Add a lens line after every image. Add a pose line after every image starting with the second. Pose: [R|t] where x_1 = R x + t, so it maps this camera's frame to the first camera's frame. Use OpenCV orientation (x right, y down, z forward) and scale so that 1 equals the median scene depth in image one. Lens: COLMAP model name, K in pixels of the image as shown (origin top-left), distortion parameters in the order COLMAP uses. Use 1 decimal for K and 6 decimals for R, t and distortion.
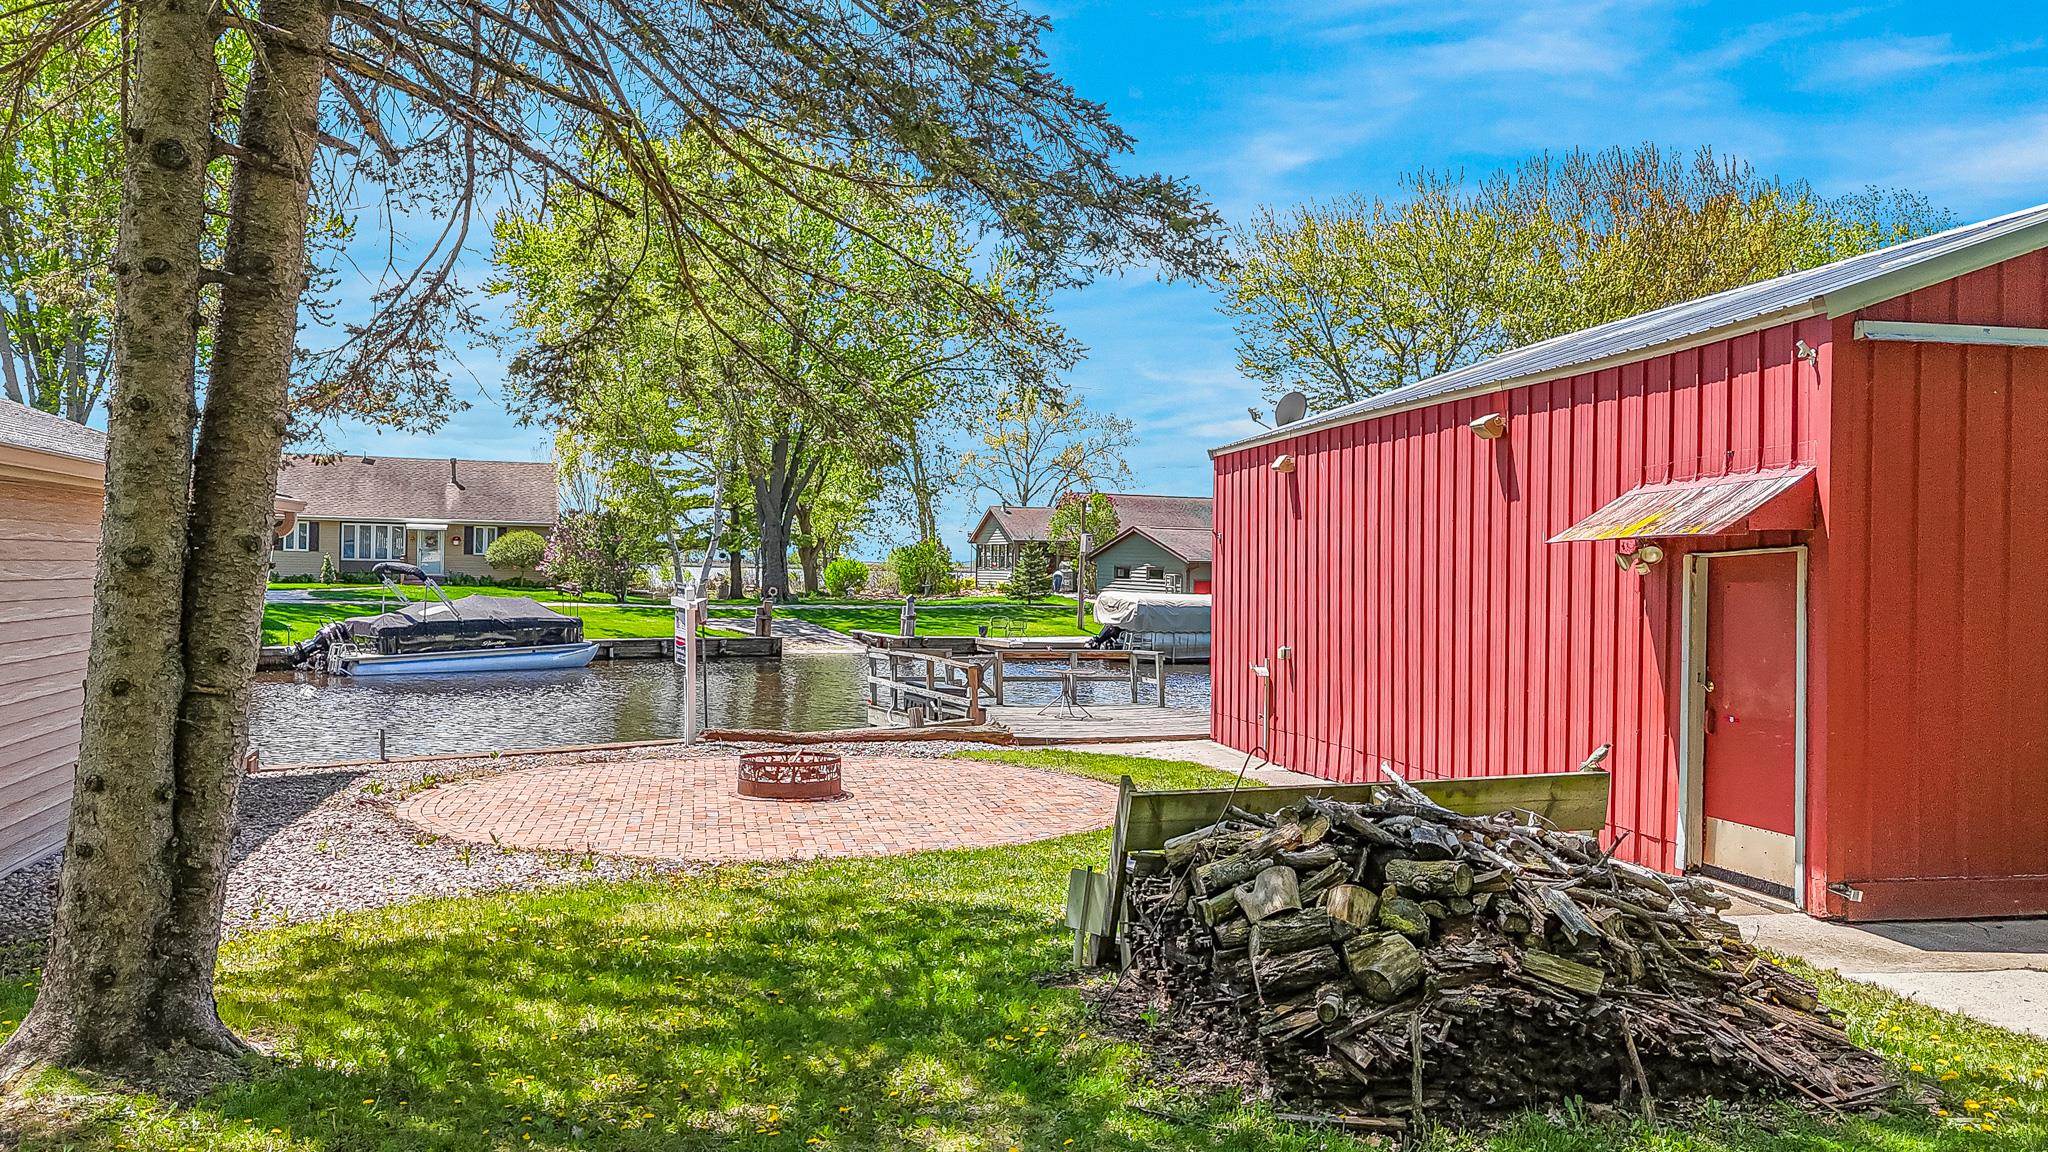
lens RADIAL K [[1623.3, 0, 993.5], [0, 1623.3, 576.2], [0, 0, 1]] dist [0.210149, -0.265285]
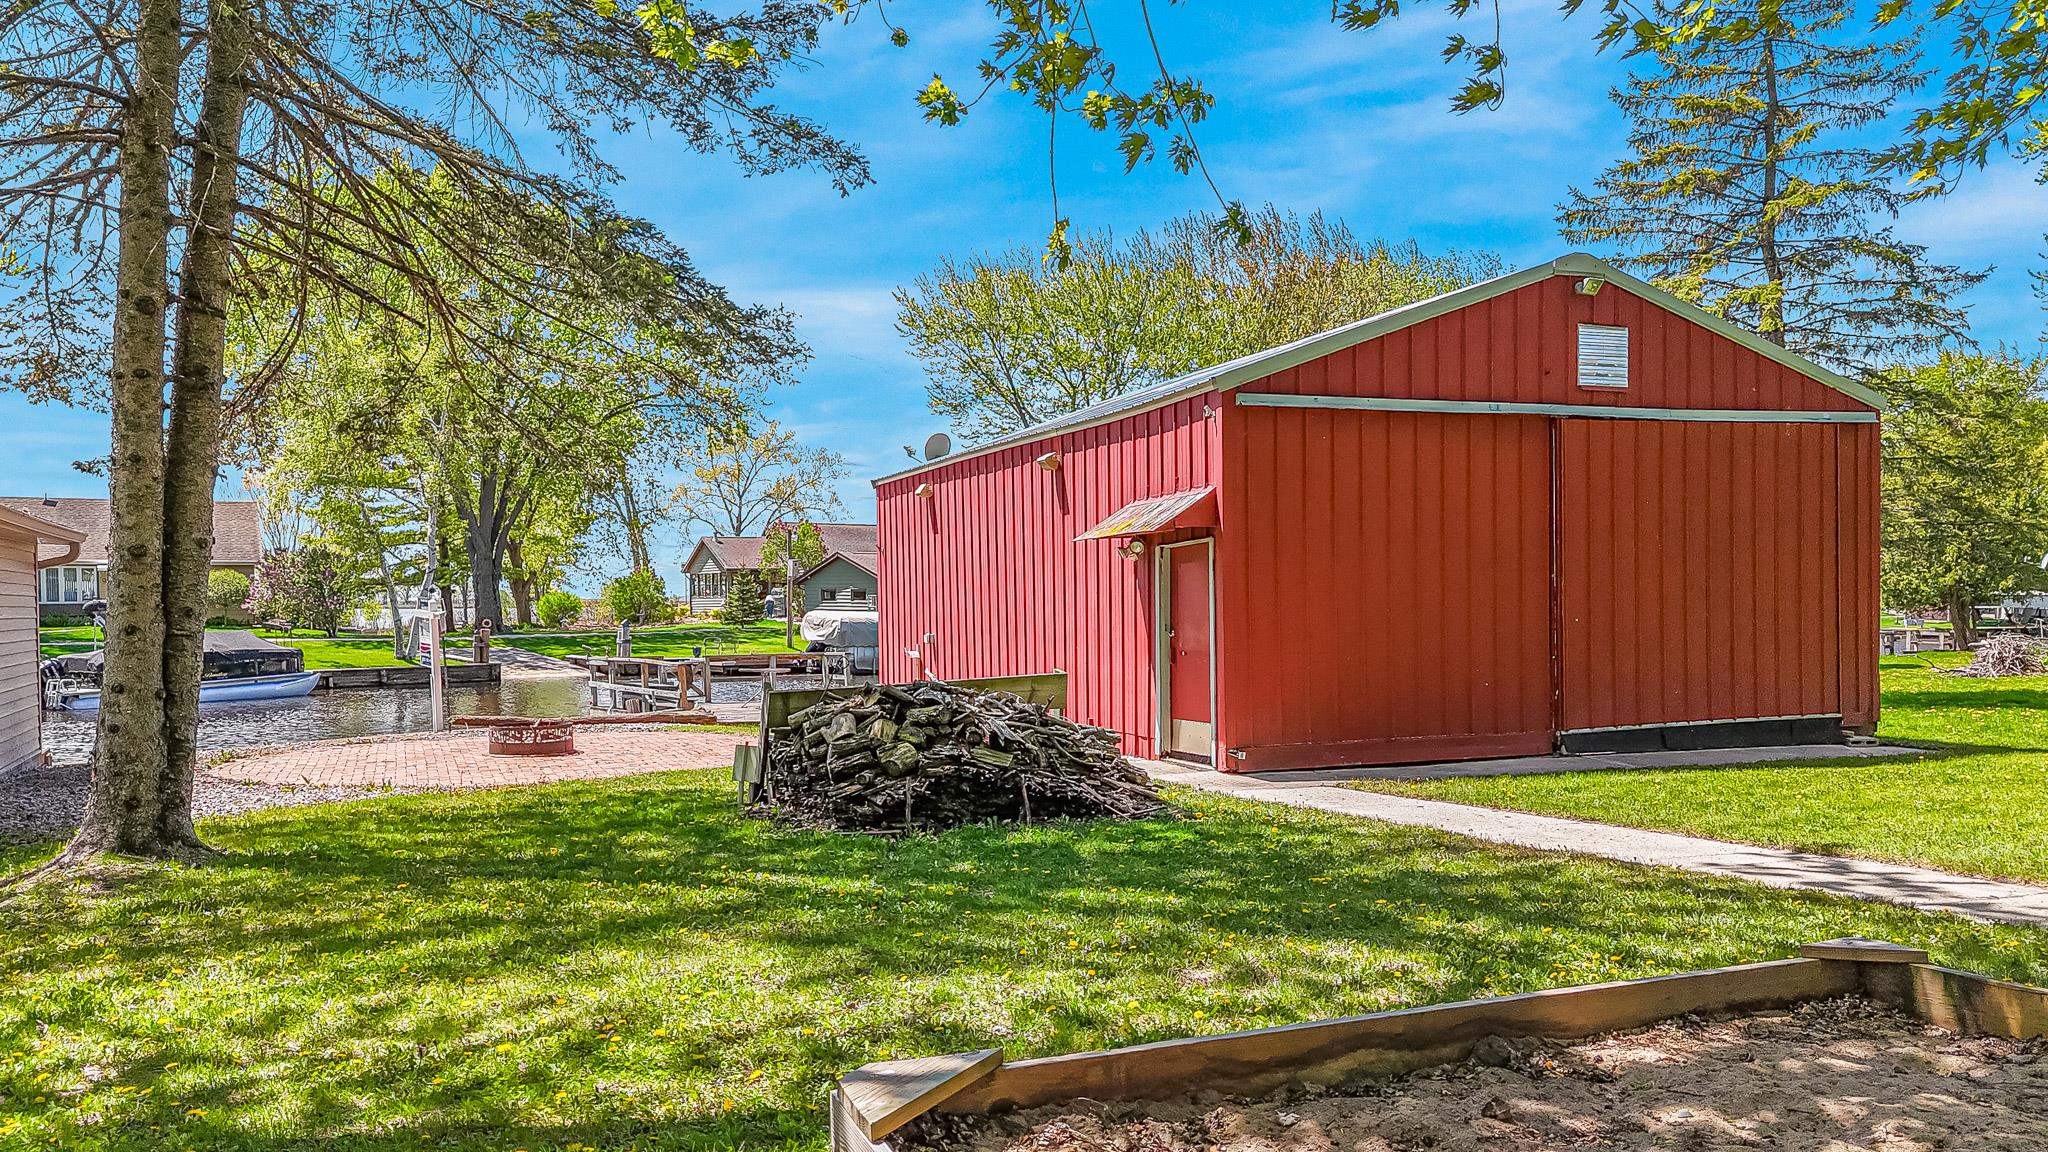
lens RADIAL K [[1592.7, 0, 1016.3], [0, 1592.7, 644.9], [0, 0, 1]] dist [0.103705, -0.144831]
pose [[0.981920, -0.032935, 0.186409, 0.020052], [0.028381, 0.999231, 0.027049, 0.032906], [-0.187157, -0.021269, 0.982100, -0.384581]]
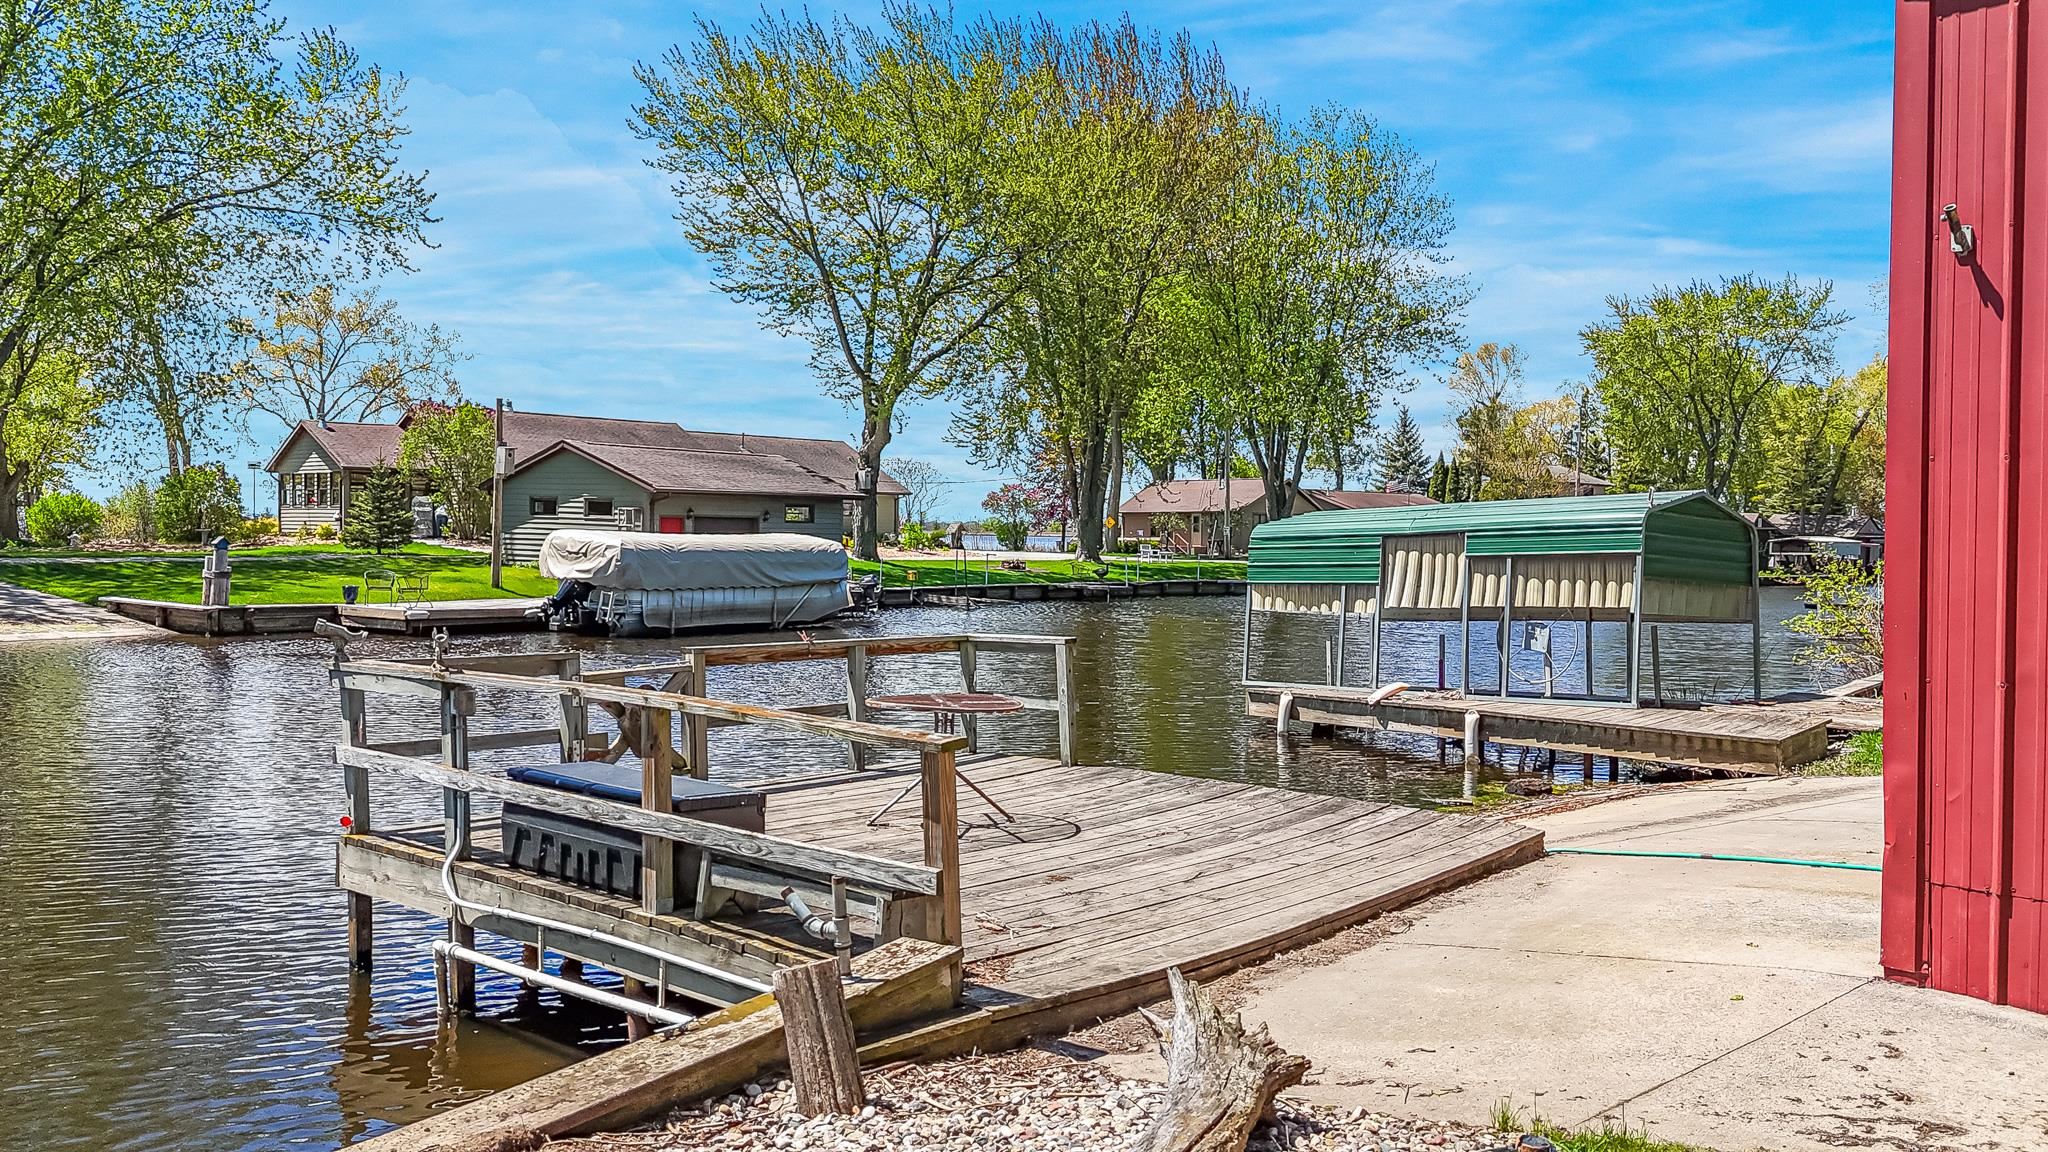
lens RADIAL K [[1623.3, 0, 993.5], [0, 1623.3, 576.2], [0, 0, 1]] dist [0.210149, -0.265285]
pose [[0.911045, -0.019281, 0.411856, -0.232678], [0.007038, 0.999488, 0.031224, 0.041861], [-0.412247, -0.025548, 0.910714, 1.557012]]
